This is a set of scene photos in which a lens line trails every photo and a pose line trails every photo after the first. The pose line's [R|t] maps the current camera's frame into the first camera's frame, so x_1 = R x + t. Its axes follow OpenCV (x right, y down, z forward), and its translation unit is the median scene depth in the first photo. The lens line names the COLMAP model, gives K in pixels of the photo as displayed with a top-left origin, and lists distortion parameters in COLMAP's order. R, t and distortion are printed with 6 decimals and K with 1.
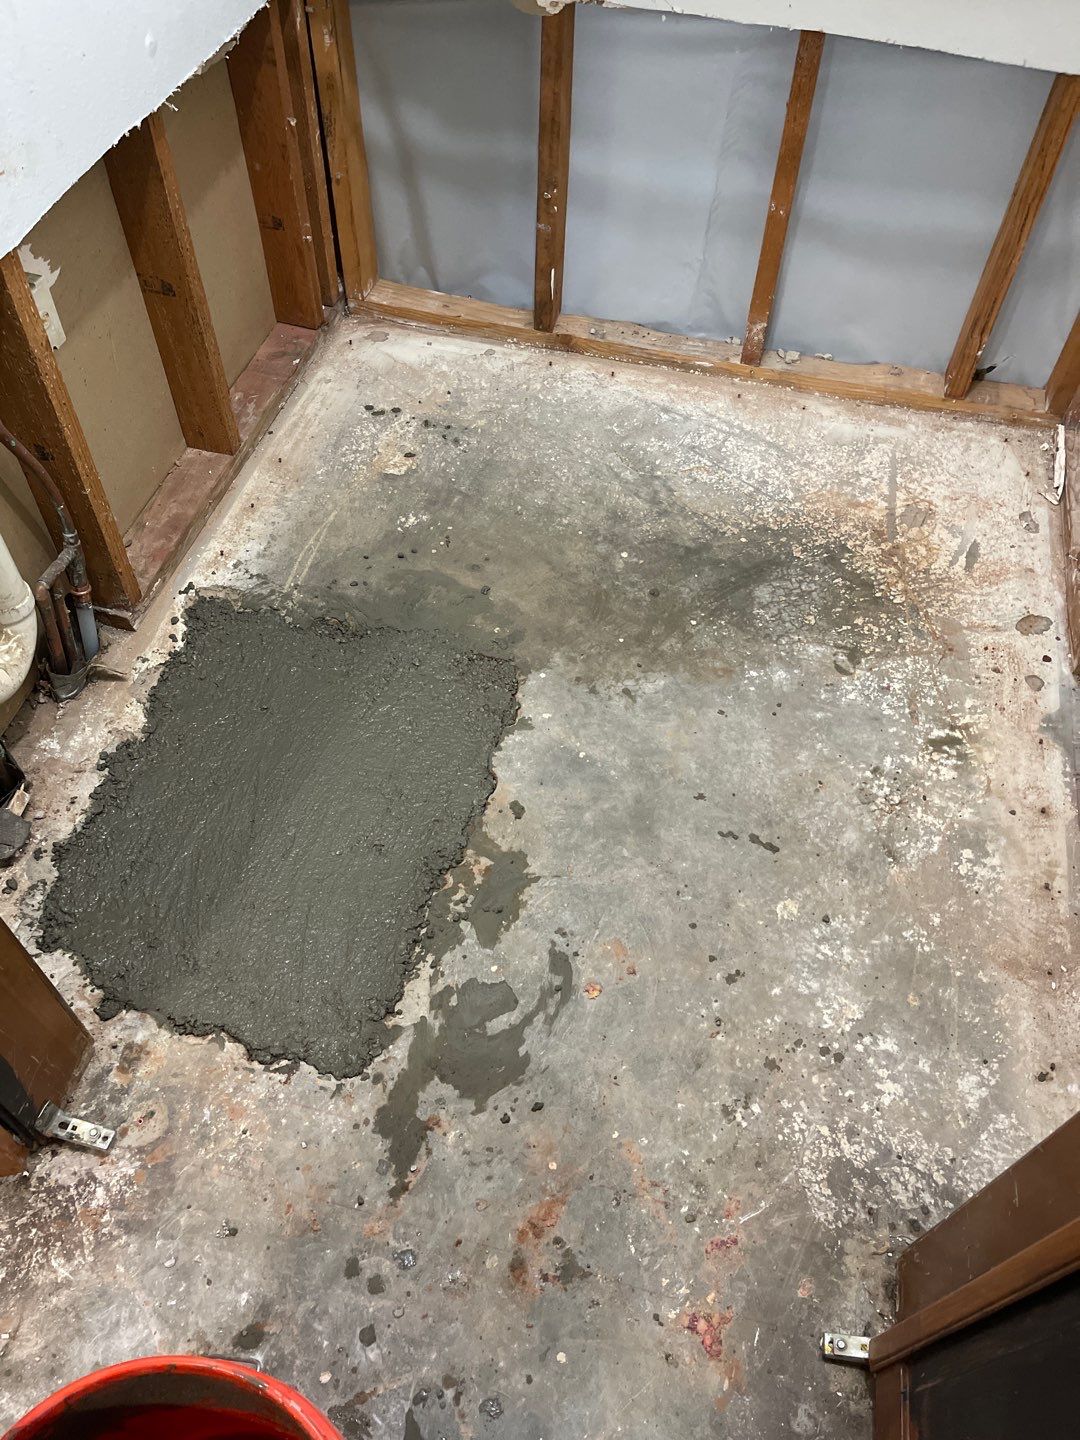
lens RADIAL K [[1124.3, 0, 556.0], [0, 1124.3, 719.6], [0, 0, 1]] dist [0.044990, -0.039274]
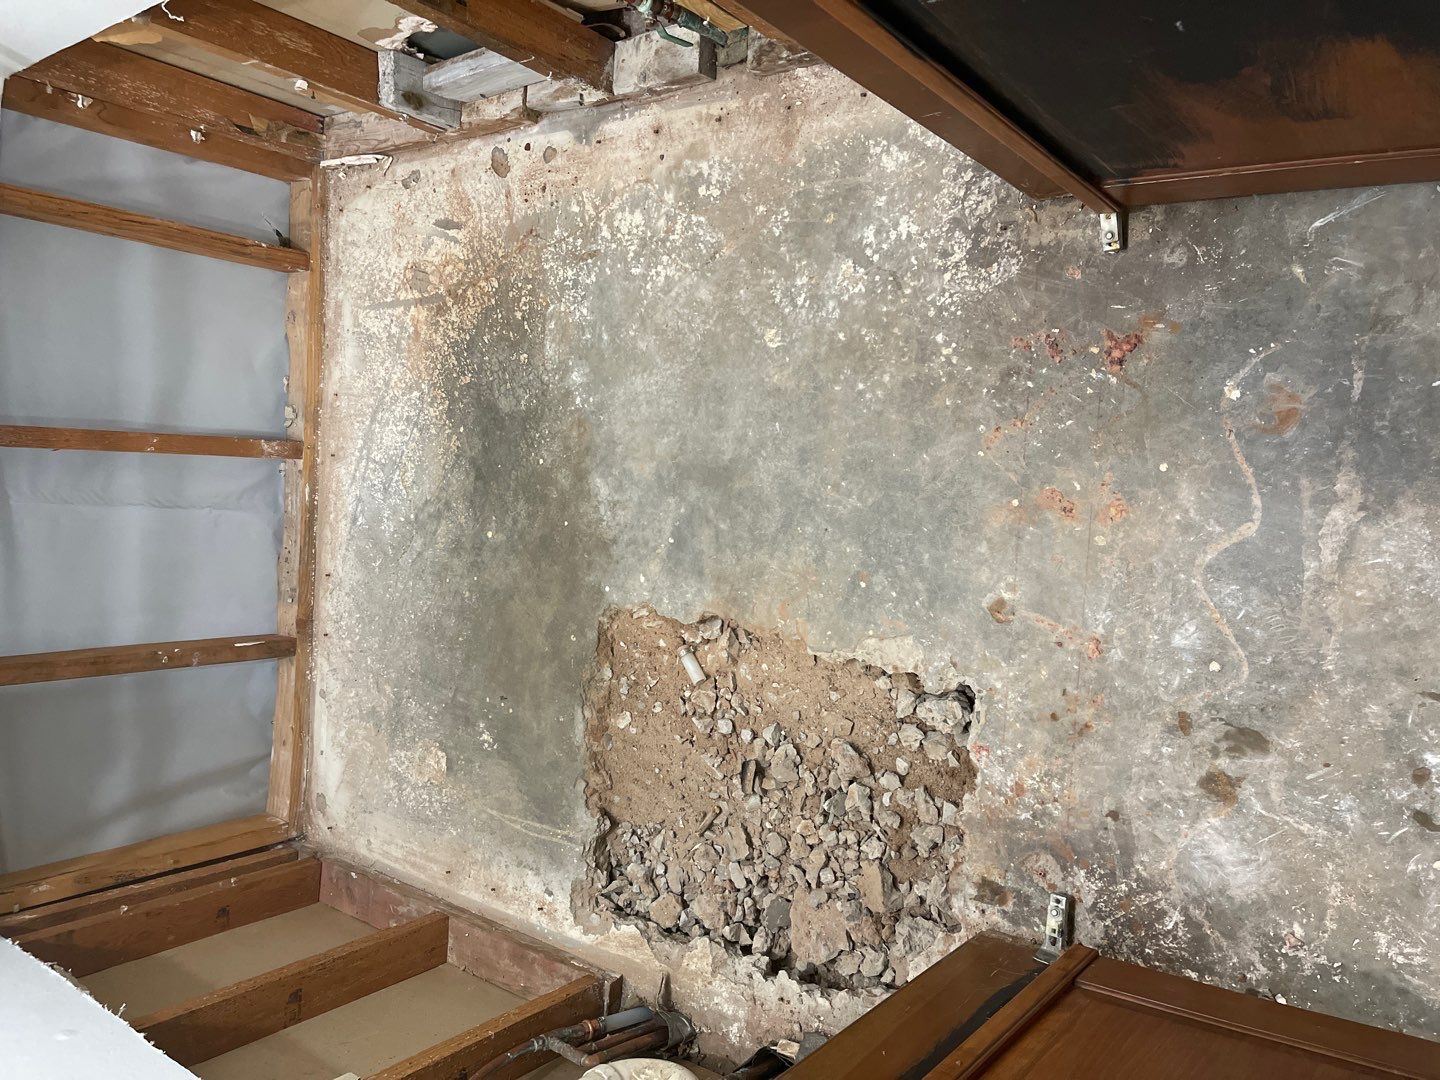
lens RADIAL K [[1124.3, 0, 723.7], [0, 1124.3, 519.4], [0, 0, 1]] dist [0.044990, -0.039274]
pose [[-0.154935, -0.985356, 0.071191, -0.042728], [0.987747, -0.153140, 0.030053, 0.052587], [-0.018710, 0.074975, 0.997010, -0.099537]]
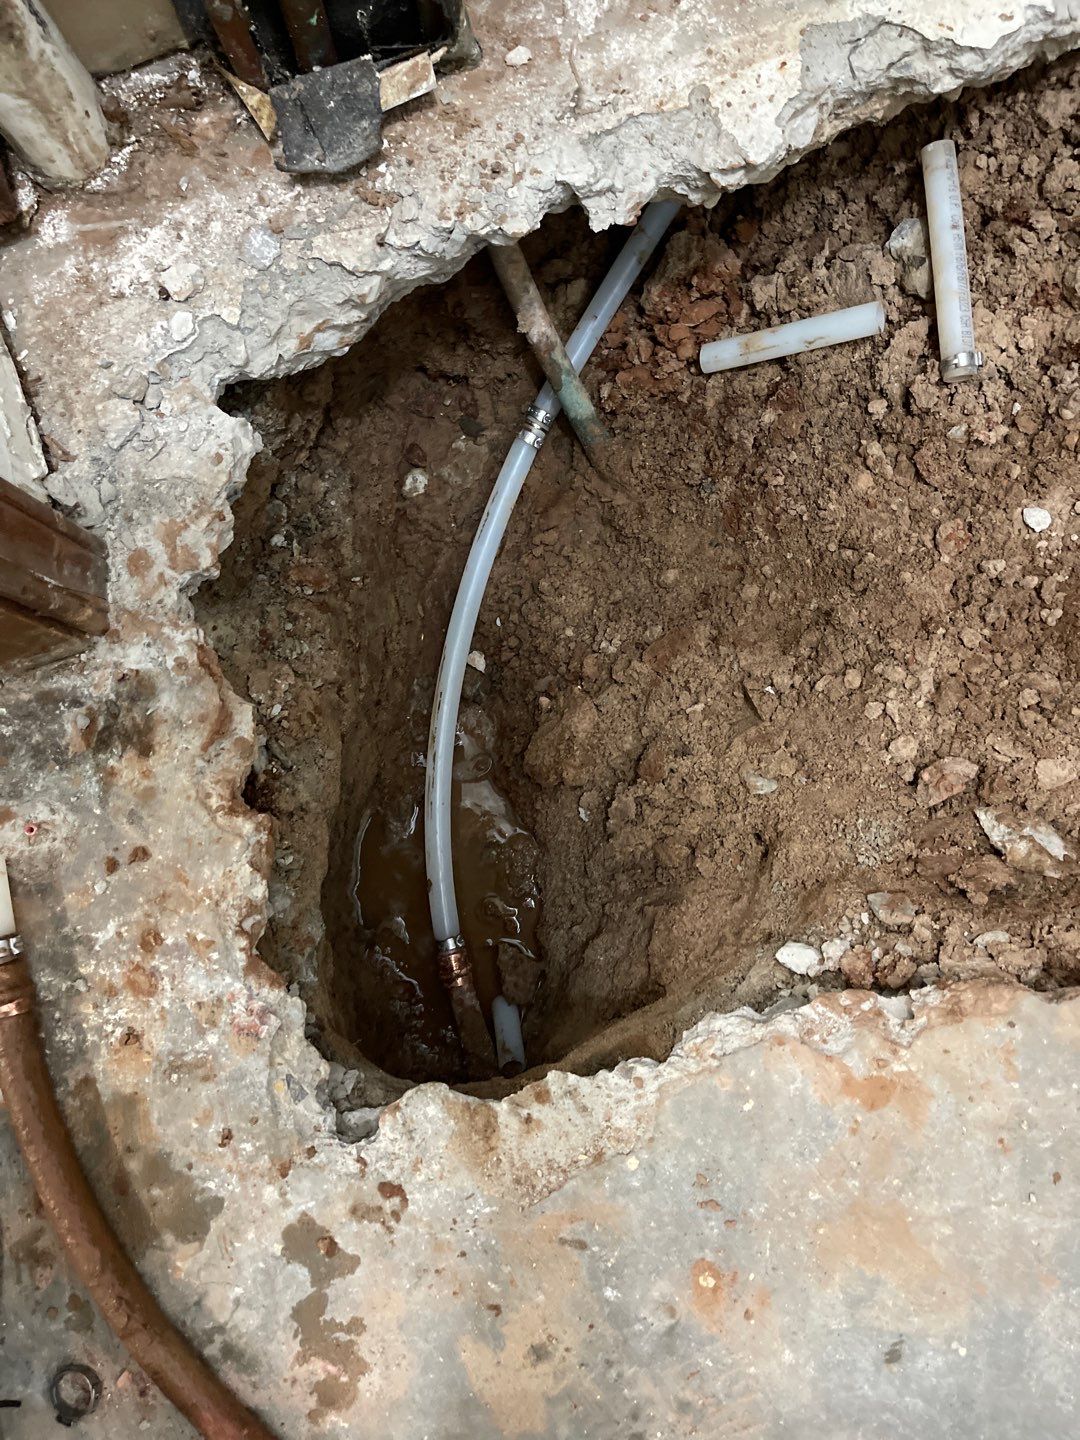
lens RADIAL K [[1090.3, 0, 530.7], [0, 1090.3, 716.4], [0, 0, 1]] dist [0.061081, -0.083639]
pose [[0.527182, 0.834379, -0.160907, -0.169732], [-0.625193, 0.509095, 0.591571, -0.071820], [0.575511, -0.211268, 0.790033, 0.596764]]
